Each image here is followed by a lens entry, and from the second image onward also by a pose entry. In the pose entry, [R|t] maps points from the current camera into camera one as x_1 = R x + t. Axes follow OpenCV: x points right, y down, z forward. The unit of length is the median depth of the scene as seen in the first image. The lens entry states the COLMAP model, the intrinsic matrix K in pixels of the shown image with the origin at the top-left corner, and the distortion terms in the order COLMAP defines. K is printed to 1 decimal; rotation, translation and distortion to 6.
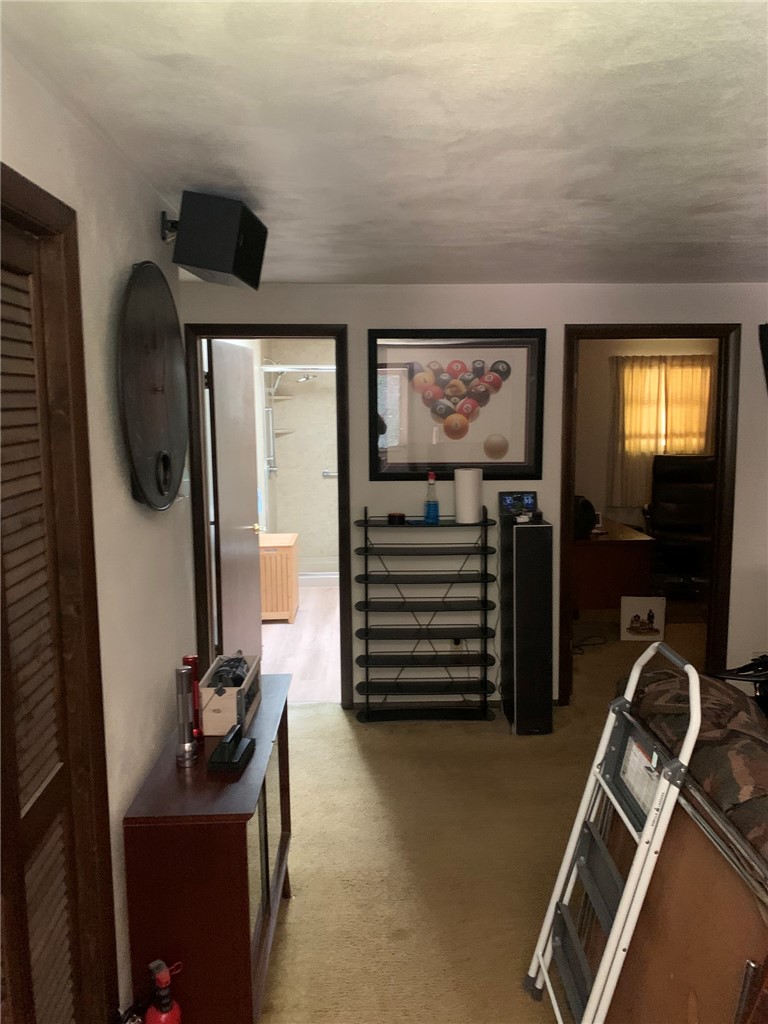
lens RADIAL K [[778.8, 0, 382.7], [0, 778.8, 501.9], [0, 0, 1]] dist [0.033730, -0.034376]
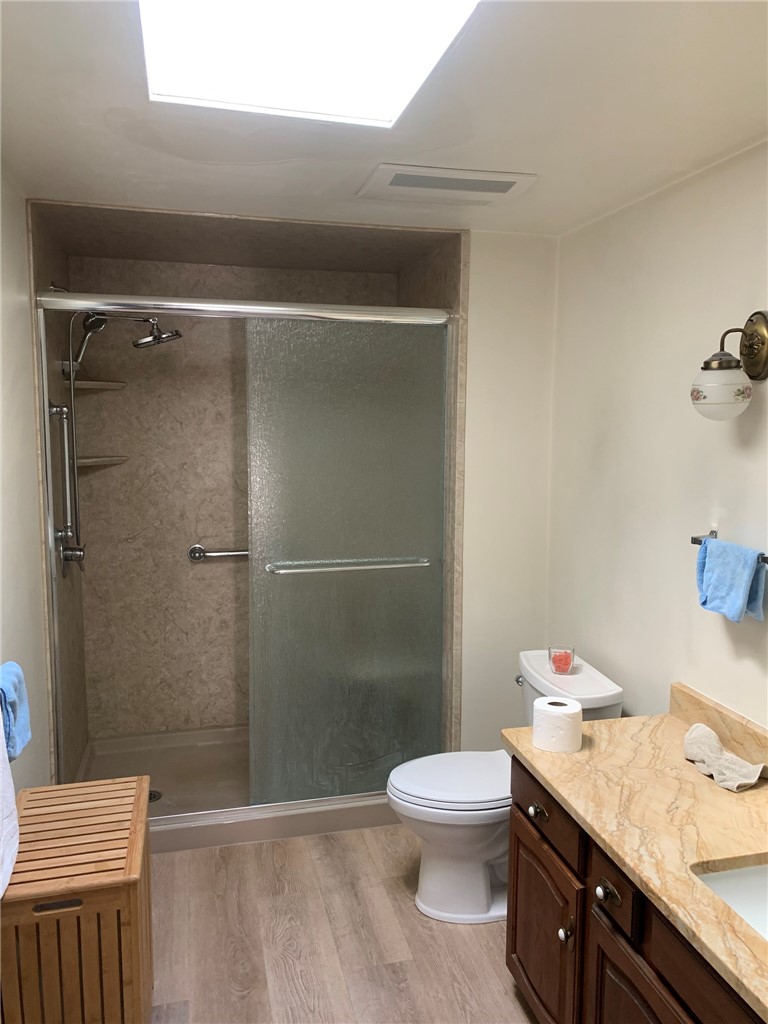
lens RADIAL K [[778.8, 0, 389.2], [0, 778.8, 515.5], [0, 0, 1]] dist [0.033730, -0.034376]
pose [[0.972654, -0.009907, 0.232046, -0.071054], [0.013209, 0.999832, -0.012678, -0.052264], [-0.231882, 0.015396, 0.972622, 0.535409]]
